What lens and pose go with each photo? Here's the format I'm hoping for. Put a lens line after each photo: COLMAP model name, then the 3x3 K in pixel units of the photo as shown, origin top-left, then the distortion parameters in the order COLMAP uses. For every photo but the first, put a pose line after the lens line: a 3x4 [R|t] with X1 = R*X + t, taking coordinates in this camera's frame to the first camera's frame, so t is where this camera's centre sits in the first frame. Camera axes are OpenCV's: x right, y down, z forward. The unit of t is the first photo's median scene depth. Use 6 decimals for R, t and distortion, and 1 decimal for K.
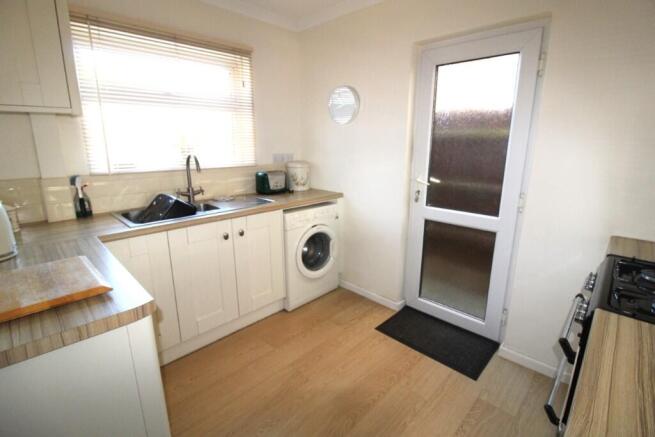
lens RADIAL K [[308.5, 0, 327.5], [0, 308.5, 218.5], [0, 0, 1]] dist [0.000320, -0.000046]
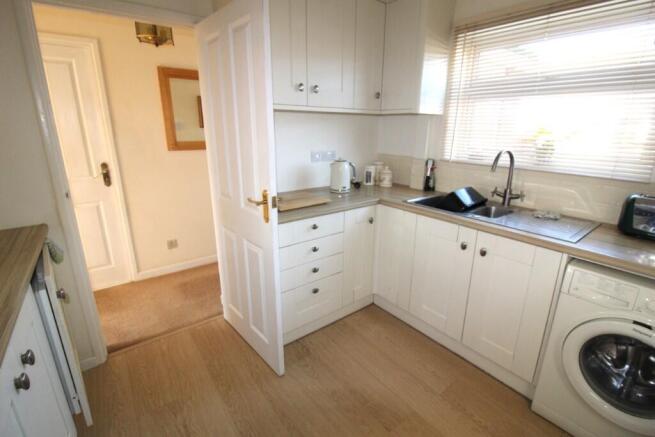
lens RADIAL K [[308.5, 0, 327.5], [0, 308.5, 218.5], [0, 0, 1]] dist [0.000320, -0.000046]
pose [[-0.148869, 0.281564, -0.947924, 0.484303], [-0.243625, 0.918614, 0.311118, -0.172855], [0.958376, 0.277254, -0.068157, 0.606915]]
